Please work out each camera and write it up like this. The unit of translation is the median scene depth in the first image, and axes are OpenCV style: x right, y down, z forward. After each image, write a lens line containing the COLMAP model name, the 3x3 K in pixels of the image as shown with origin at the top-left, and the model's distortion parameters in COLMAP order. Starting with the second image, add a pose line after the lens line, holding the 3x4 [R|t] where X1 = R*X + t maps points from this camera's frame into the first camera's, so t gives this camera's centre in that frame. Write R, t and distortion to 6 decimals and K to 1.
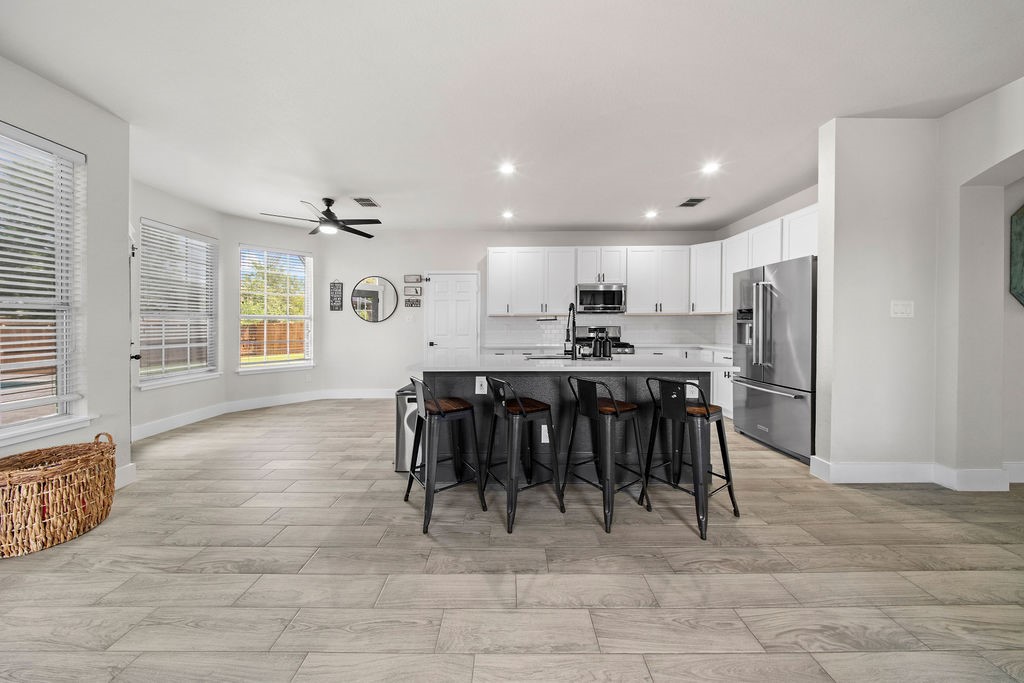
lens RADIAL K [[312.2, 0, 511.0], [0, 312.2, 326.5], [0, 0, 1]] dist [-0.005056, -0.000045]
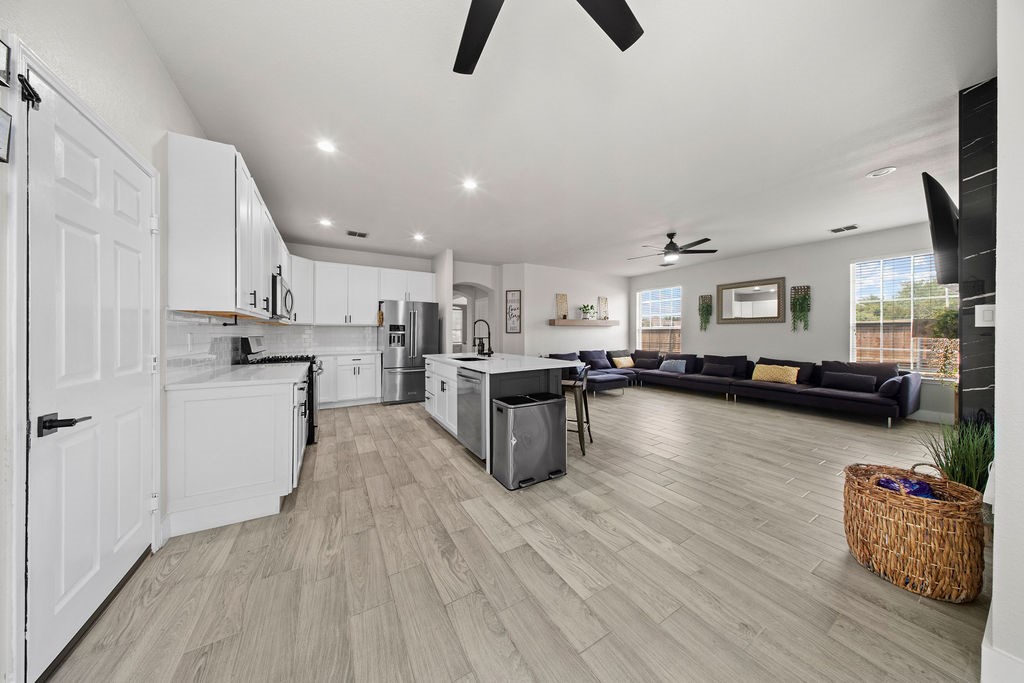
lens RADIAL K [[311.6, 0, 506.4], [0, 311.6, 335.0], [0, 0, 1]] dist [-0.000529, -0.000086]
pose [[-0.499508, -0.001381, 0.866308, -1.969725], [0.006303, 0.999966, 0.005228, -0.014399], [-0.866287, 0.008072, -0.499482, 2.835043]]
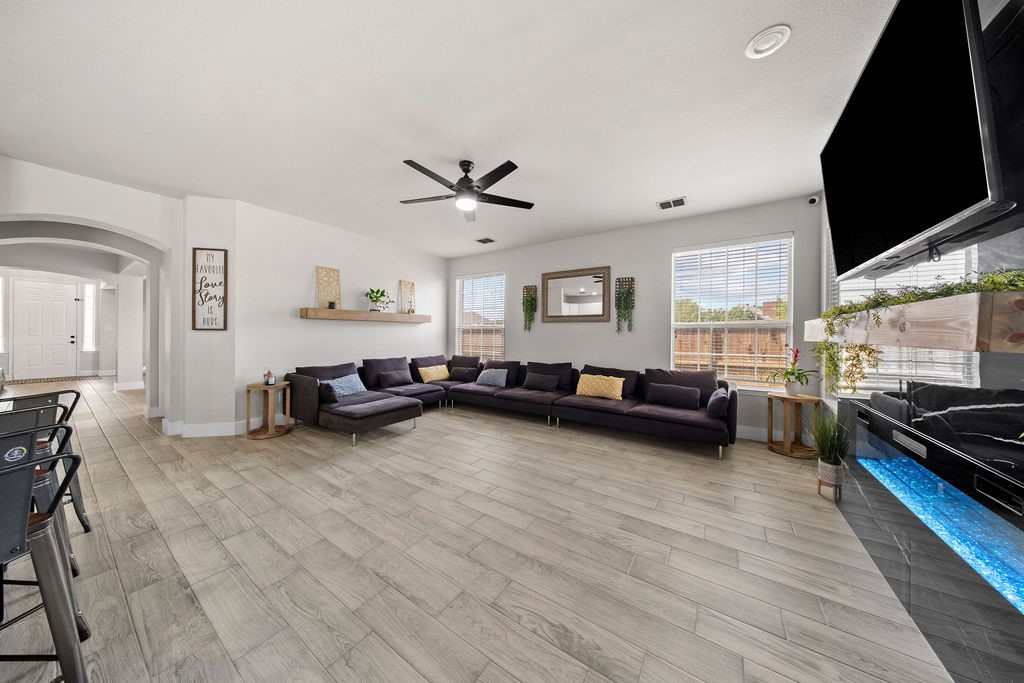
lens RADIAL K [[315.5, 0, 510.3], [0, 315.5, 335.6], [0, 0, 1]] dist [0.000961, 0.000023]
pose [[-0.828717, -0.007795, 0.559613, -1.346133], [-0.004426, 0.999963, 0.007375, -0.006222], [-0.559650, 0.003634, -0.828721, 1.229615]]
